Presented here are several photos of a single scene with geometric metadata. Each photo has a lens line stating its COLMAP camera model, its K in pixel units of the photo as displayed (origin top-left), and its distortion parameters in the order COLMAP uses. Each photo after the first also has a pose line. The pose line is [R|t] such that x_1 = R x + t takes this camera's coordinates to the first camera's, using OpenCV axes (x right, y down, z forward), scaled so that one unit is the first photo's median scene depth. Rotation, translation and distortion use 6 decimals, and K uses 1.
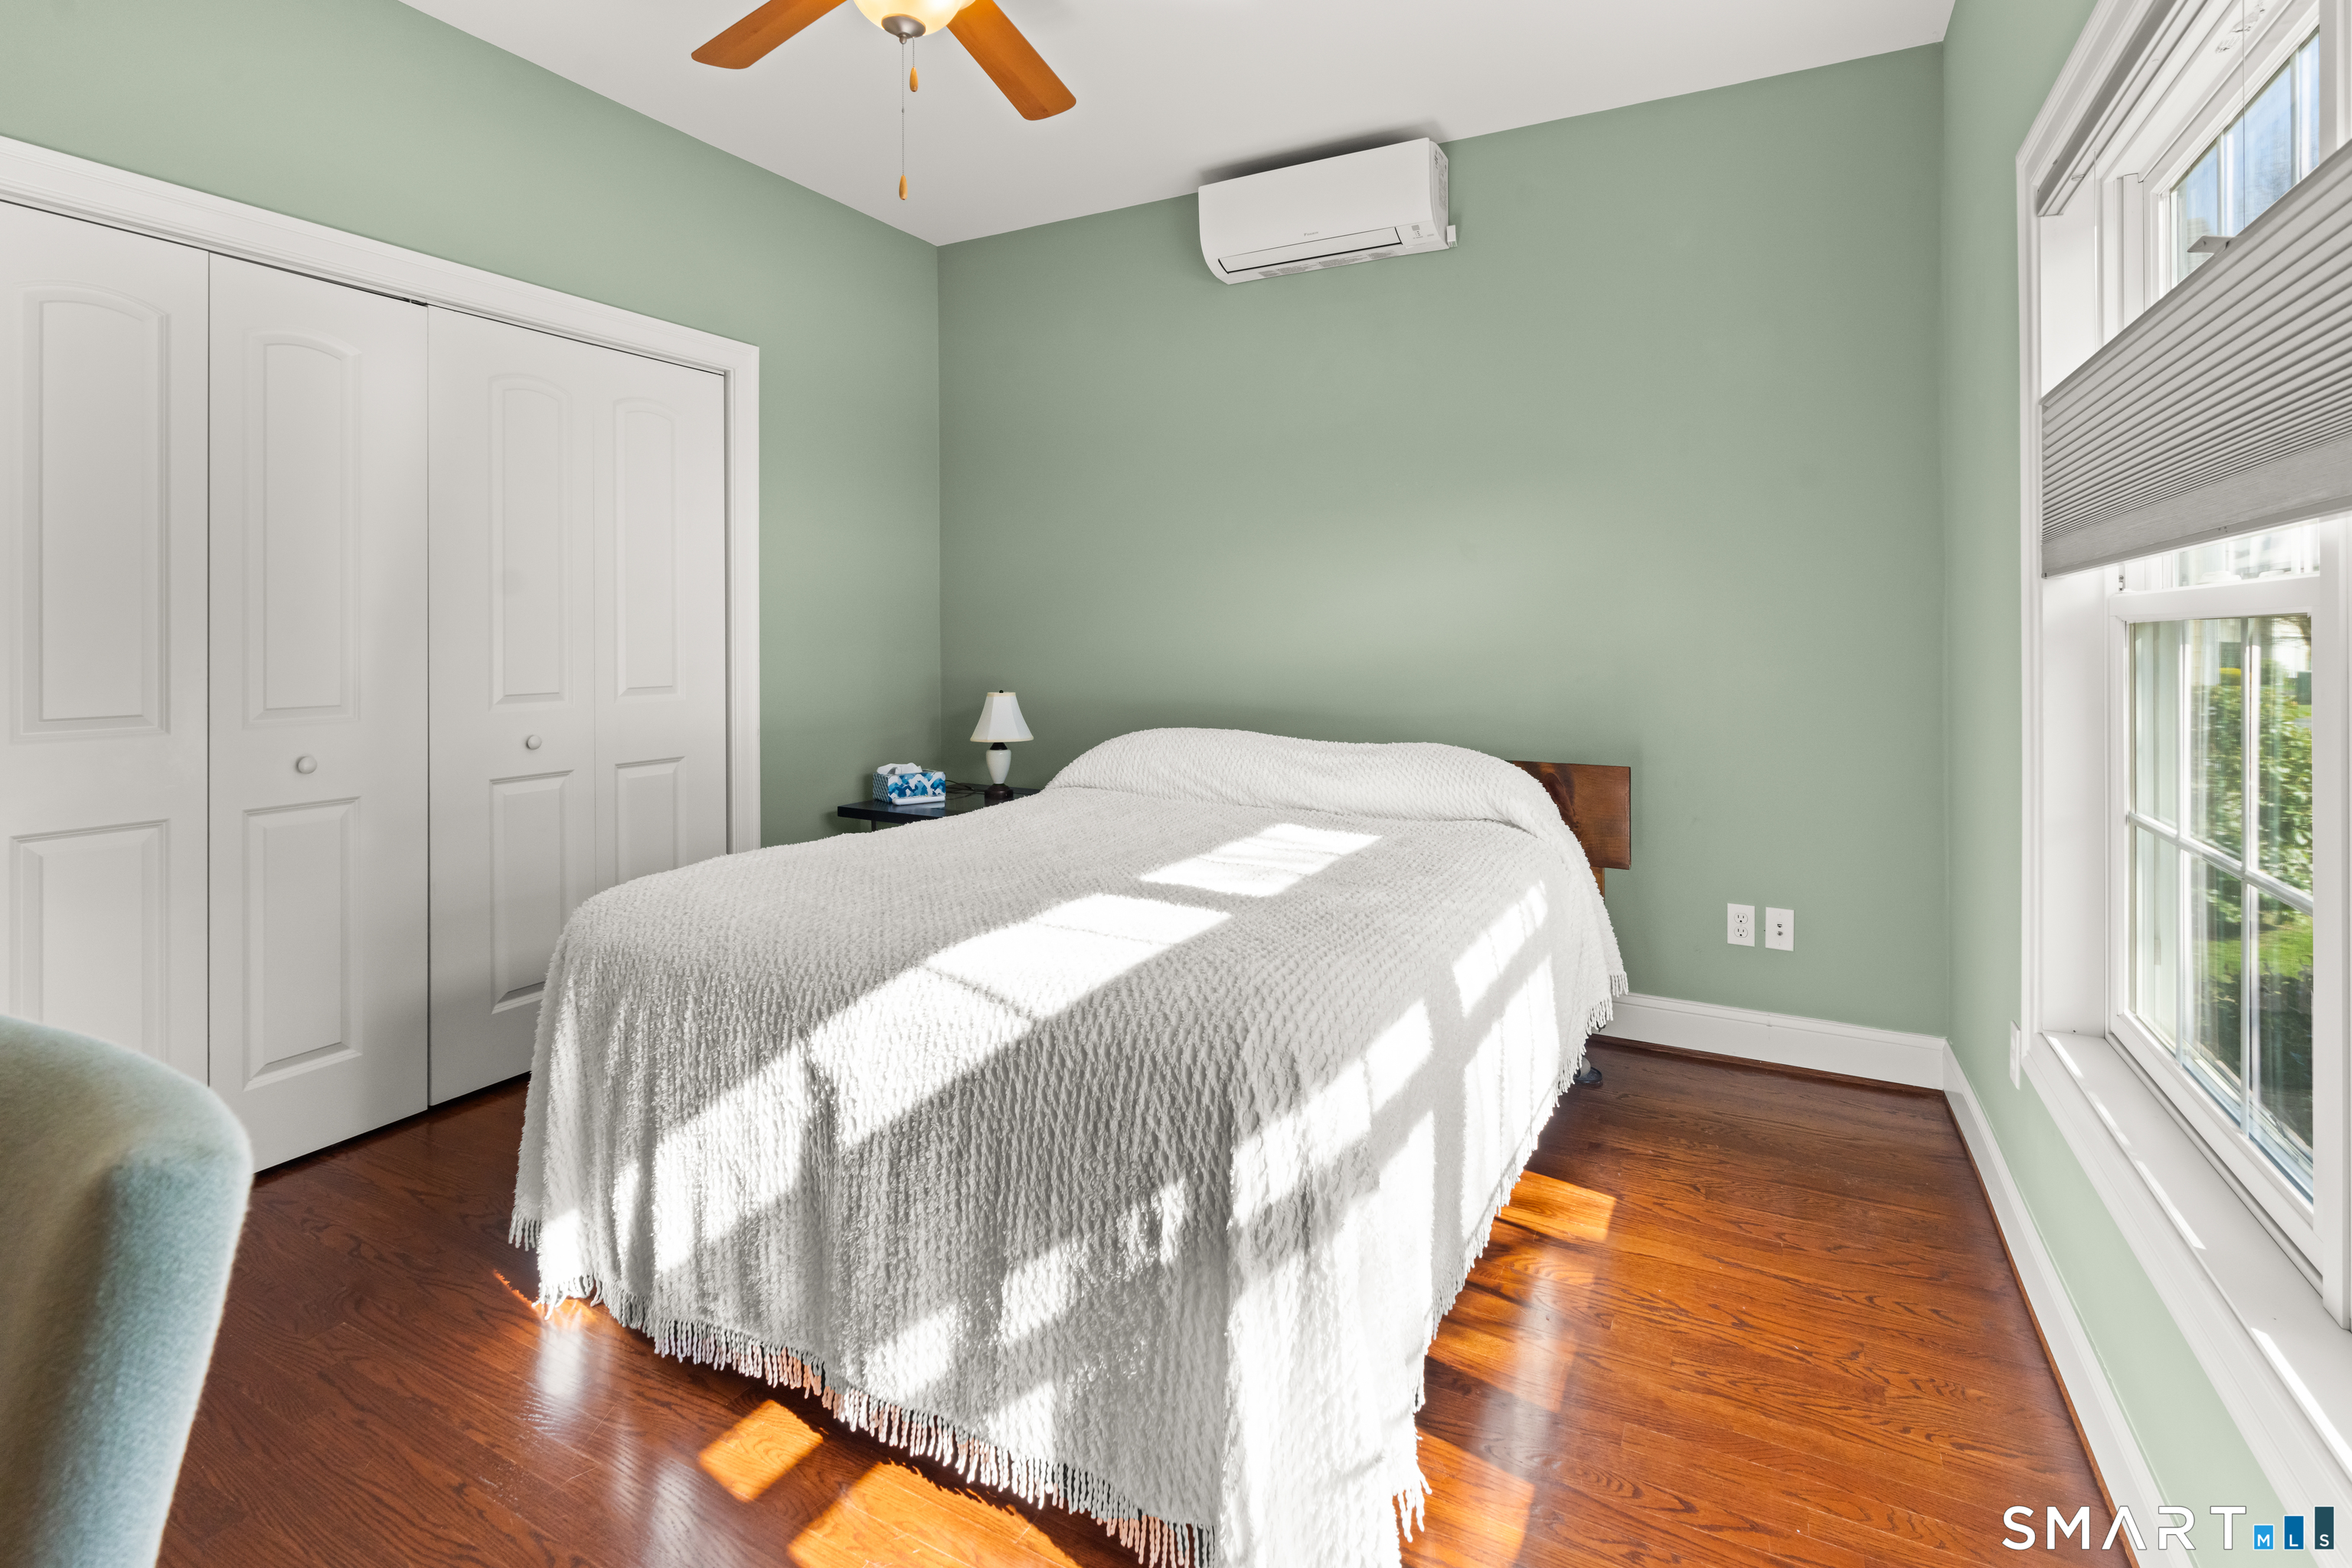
lens RADIAL K [[1123.0, 0, 1172.2], [0, 1123.0, 620.6], [0, 0, 1]] dist [-0.001843, -0.000072]
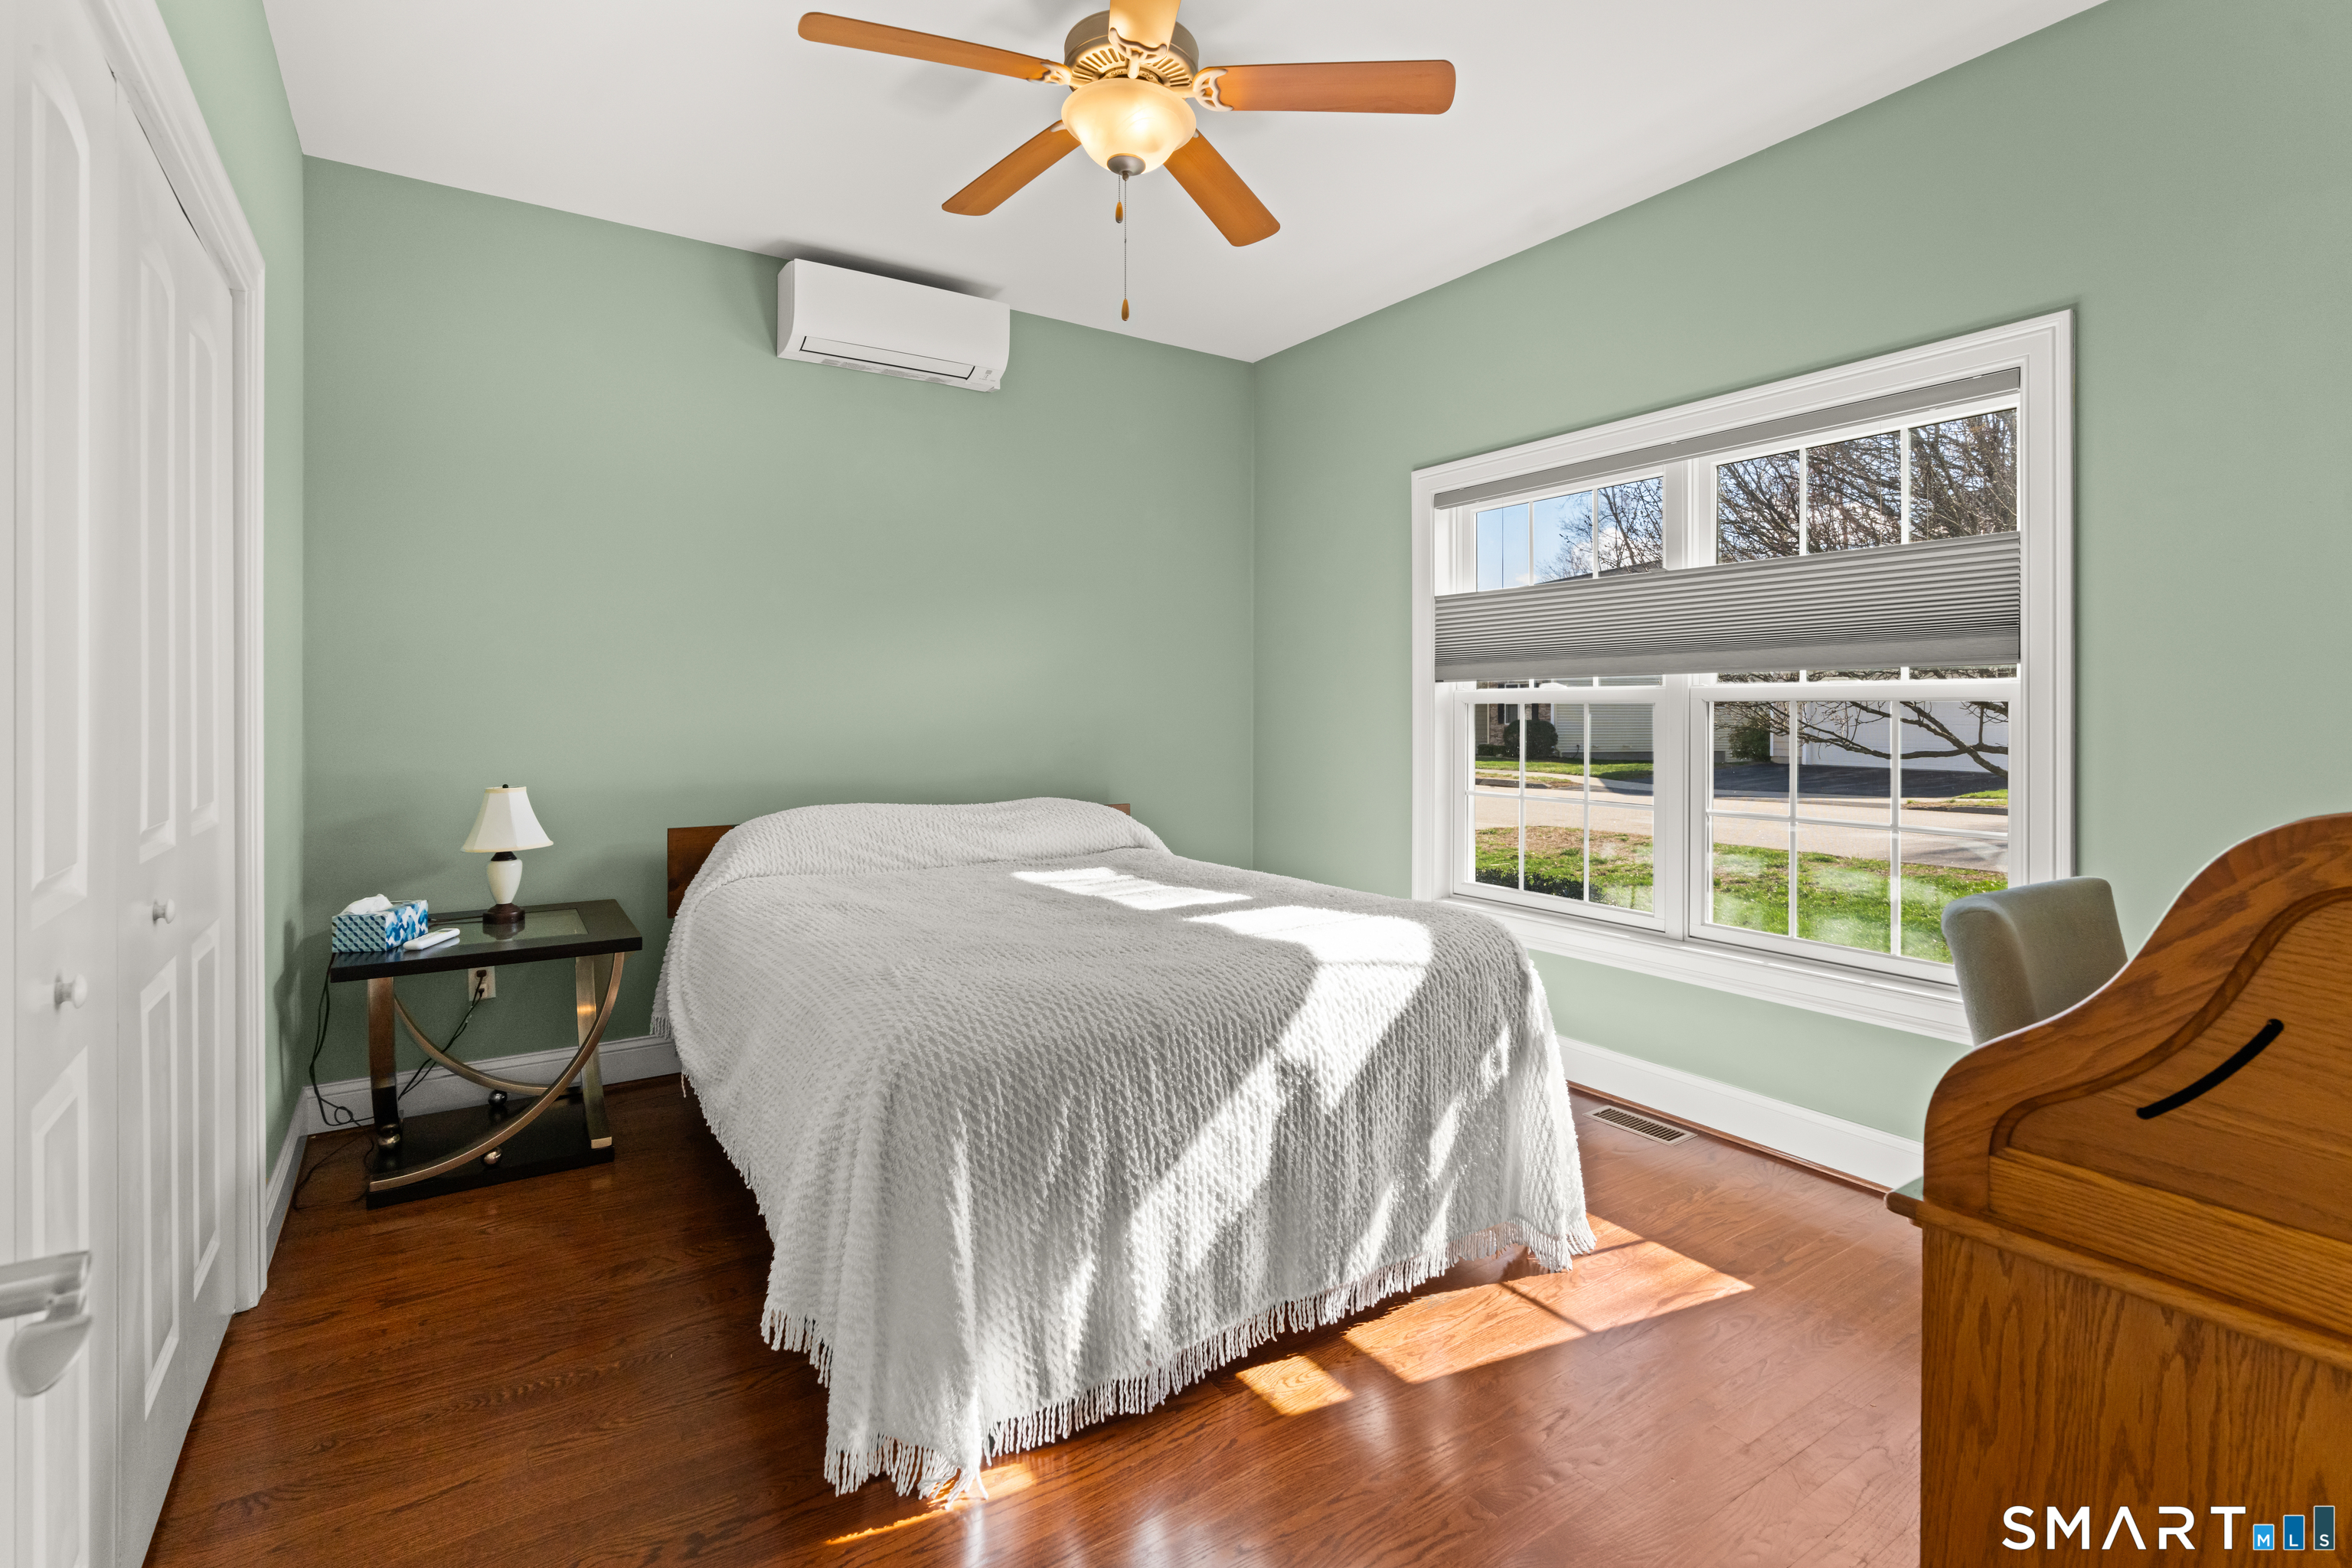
lens RADIAL K [[1083.3, 0, 1171.9], [0, 1083.3, 708.9], [0, 0, 1]] dist [0.019095, 0.000028]
pose [[0.475174, -0.001708, 0.879890, -1.343985], [-0.009284, 0.999933, 0.006955, -0.000454], [-0.879843, -0.011474, 0.475126, 0.515213]]
